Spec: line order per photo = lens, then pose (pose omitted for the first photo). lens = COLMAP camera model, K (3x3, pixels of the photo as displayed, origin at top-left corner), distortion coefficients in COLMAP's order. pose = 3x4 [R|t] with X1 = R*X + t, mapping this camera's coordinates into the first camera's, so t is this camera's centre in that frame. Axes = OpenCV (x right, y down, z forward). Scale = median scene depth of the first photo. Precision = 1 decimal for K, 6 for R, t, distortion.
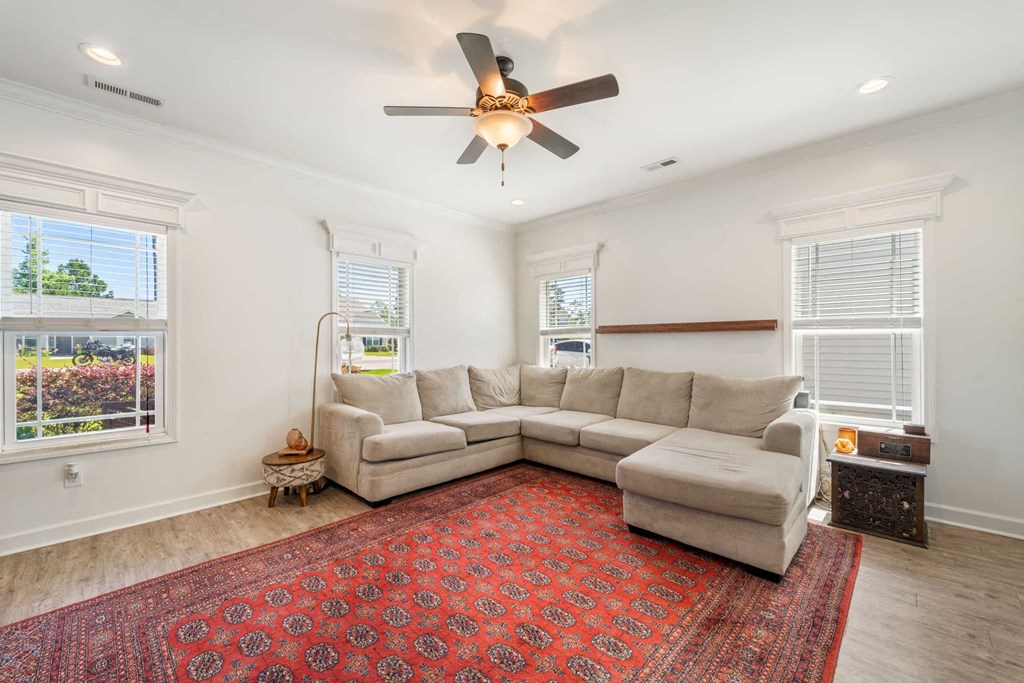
lens RADIAL K [[413.7, 0, 508.7], [0, 413.7, 345.0], [0, 0, 1]] dist [0.000887, -0.000103]
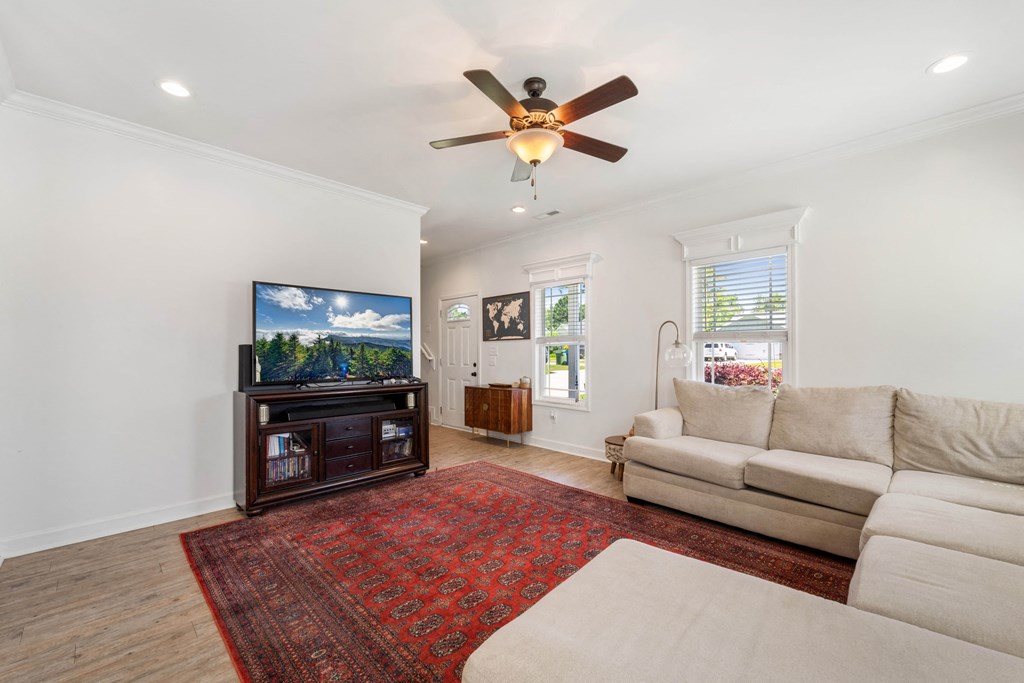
lens RADIAL K [[413.7, 0, 508.7], [0, 413.7, 345.0], [0, 0, 1]] dist [0.000887, -0.000103]
pose [[-0.017645, -0.008381, -0.999809, 0.841894], [-0.004021, 0.999957, -0.008311, -0.005466], [0.999836, 0.003873, -0.017678, 0.773549]]
